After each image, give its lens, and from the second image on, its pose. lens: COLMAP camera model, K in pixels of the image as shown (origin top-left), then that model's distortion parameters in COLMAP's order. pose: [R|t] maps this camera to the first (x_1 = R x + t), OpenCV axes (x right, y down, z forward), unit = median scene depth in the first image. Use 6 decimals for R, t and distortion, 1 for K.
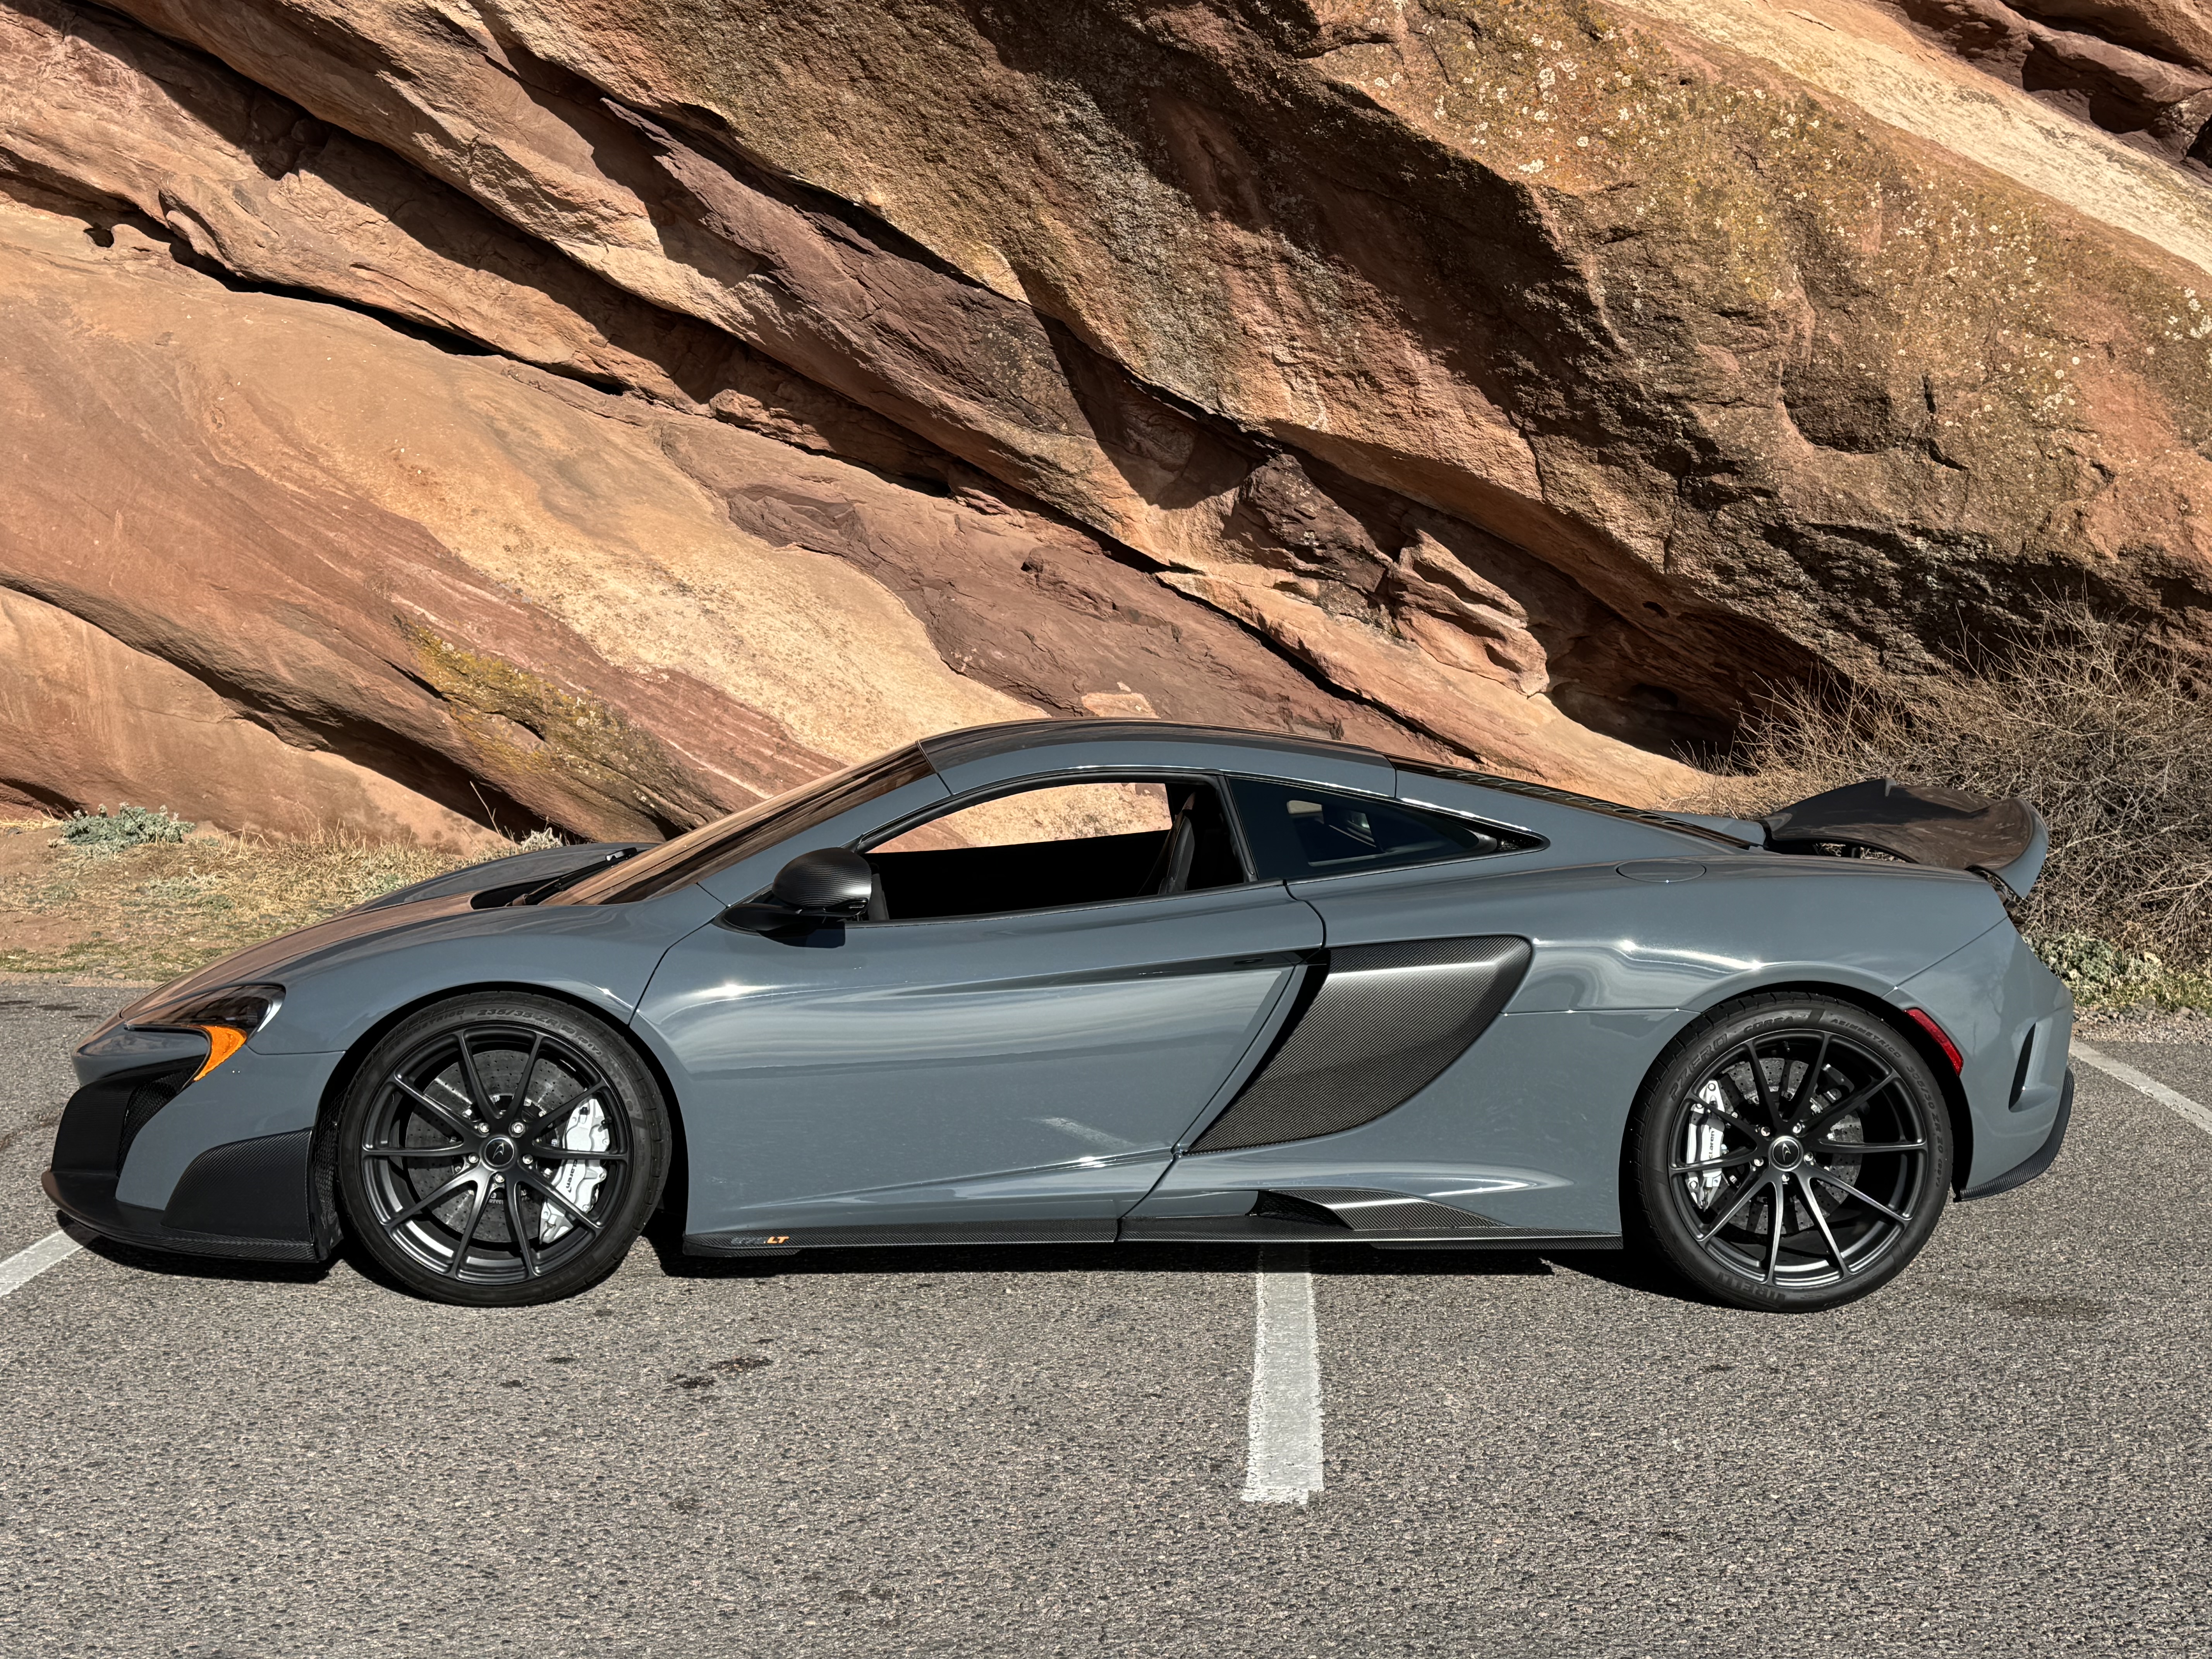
lens RADIAL K [[2499.8, 0, 1106.0], [0, 2499.8, 829.5], [0, 0, 1]] dist [-0.009537, -0.271961]
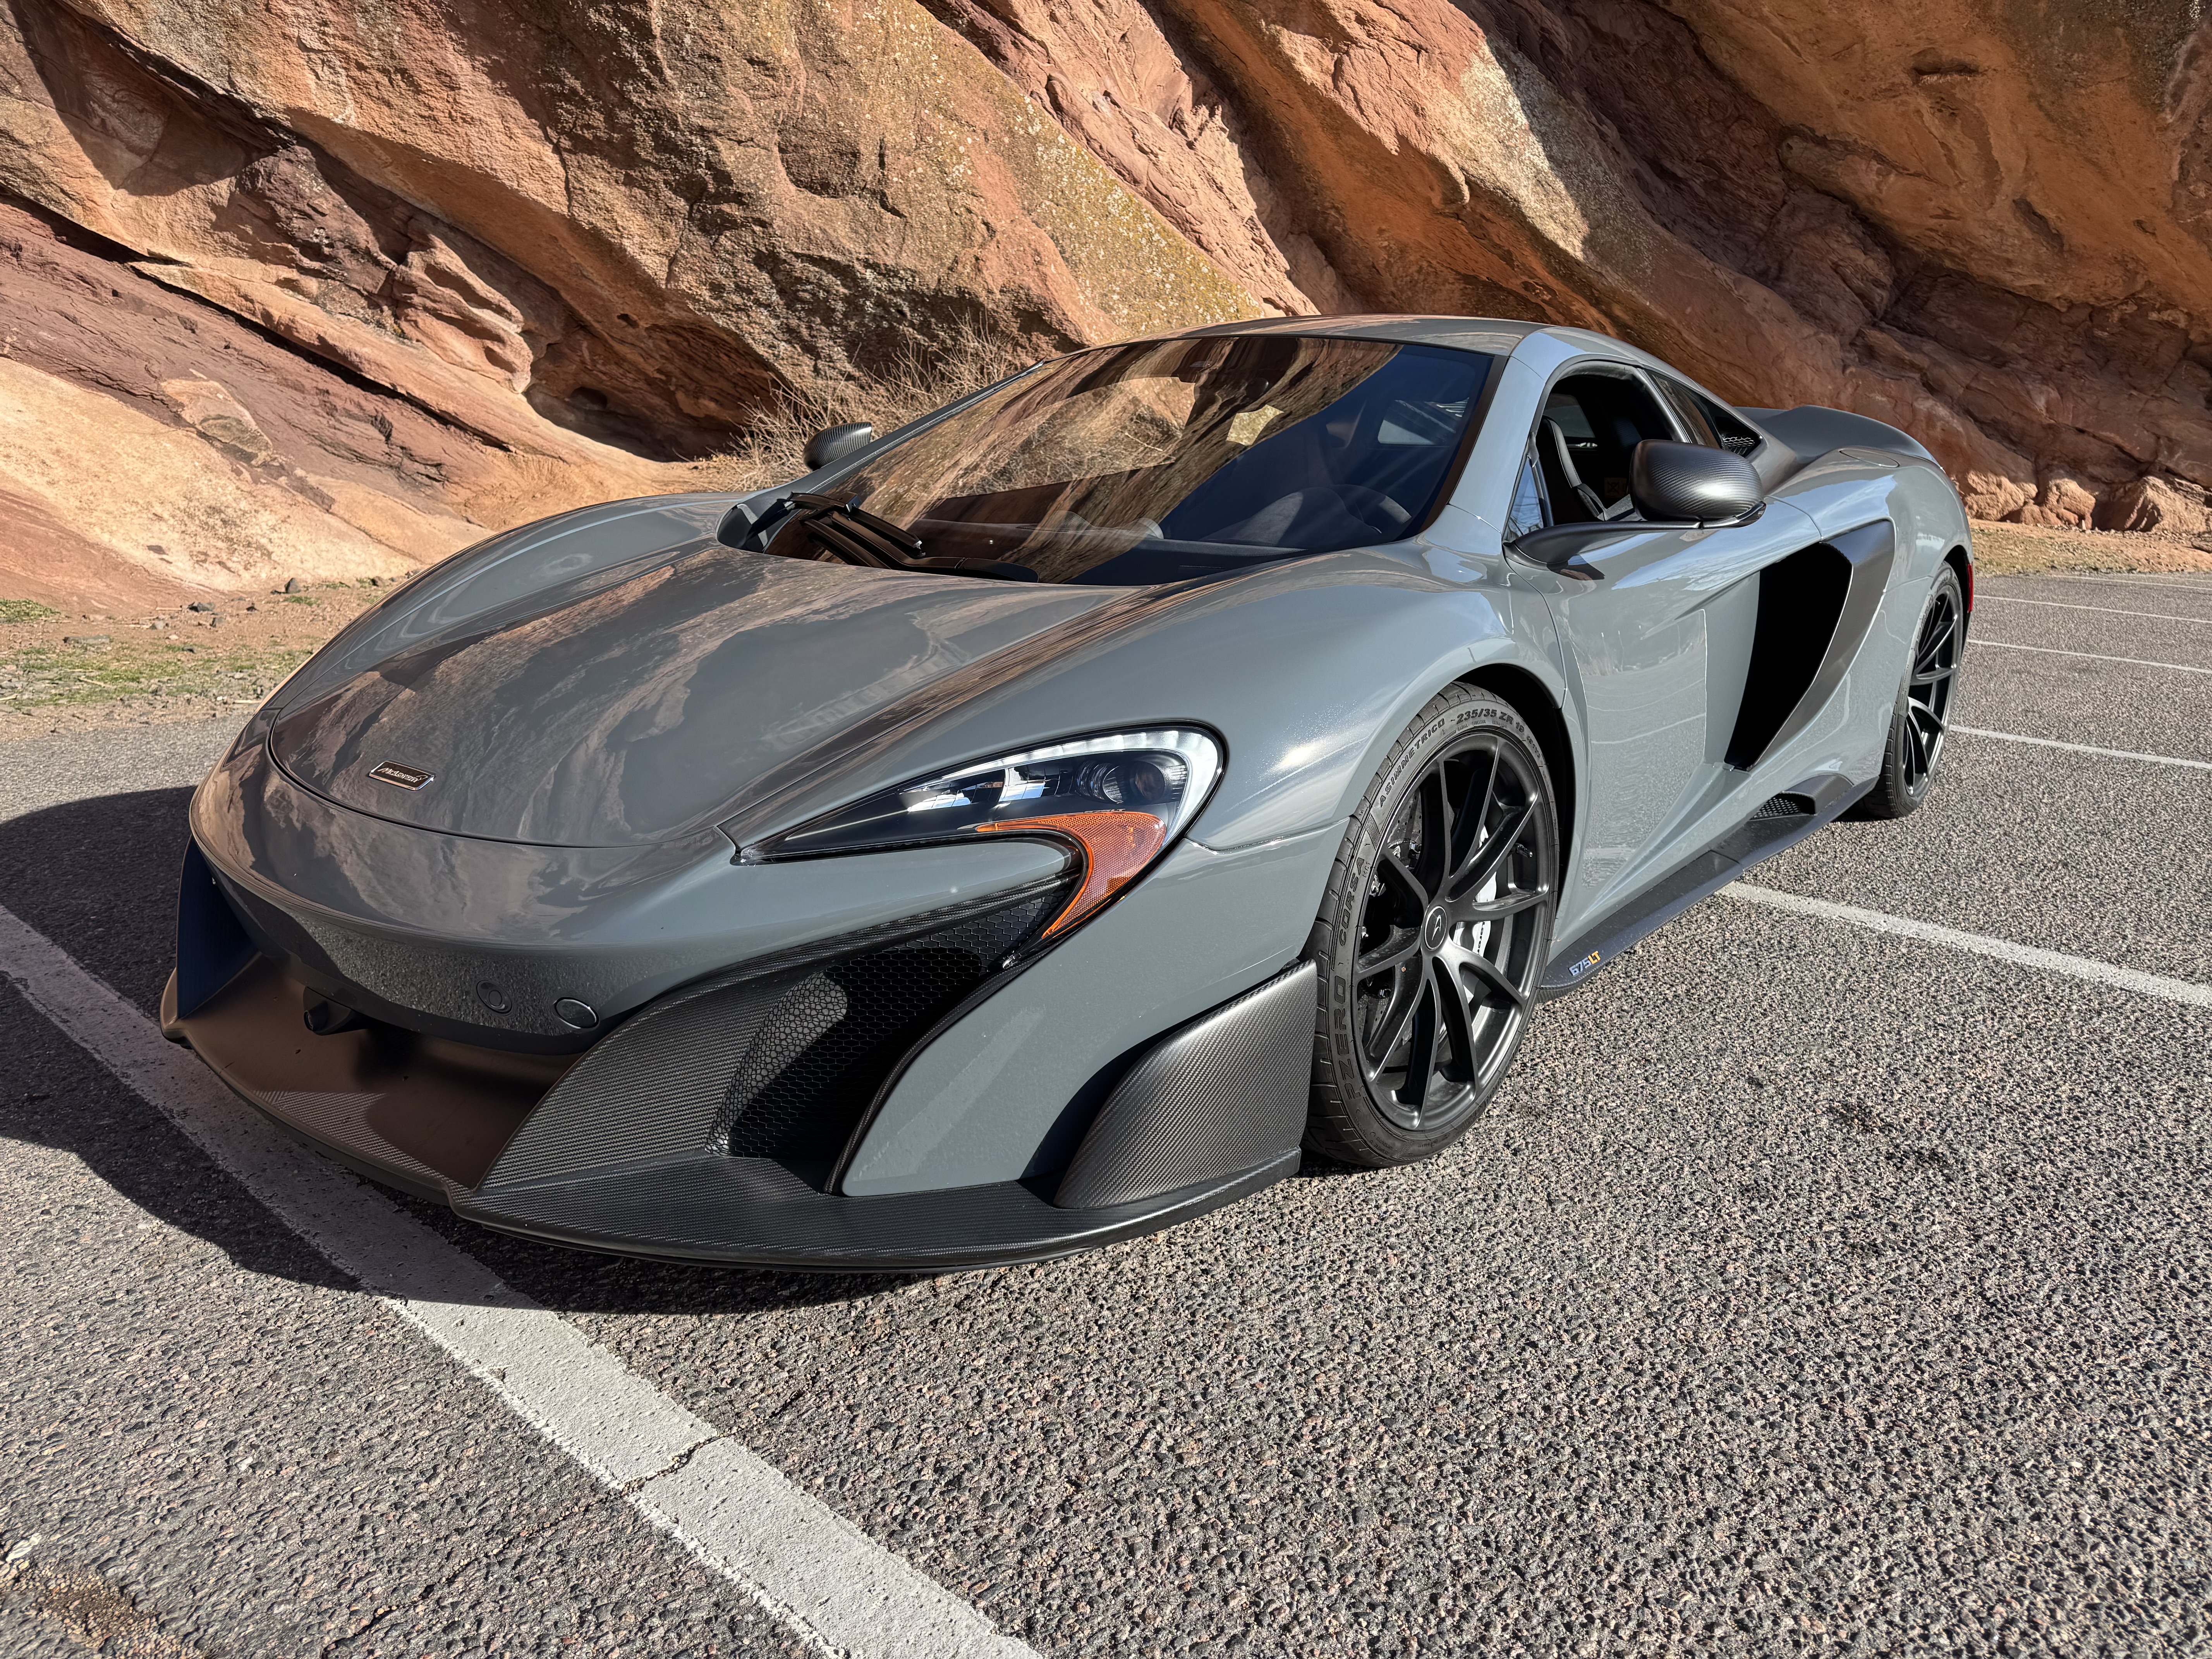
lens RADIAL K [[1555.6, 0, 1106.0], [0, 1555.6, 829.5], [0, 0, 1]] dist [-0.037548, 0.000248]
pose [[0.650020, -0.183496, 0.737430, -0.237603], [0.038883, 0.977169, 0.208877, 0.005526], [-0.758922, -0.107101, 0.642314, 0.334142]]
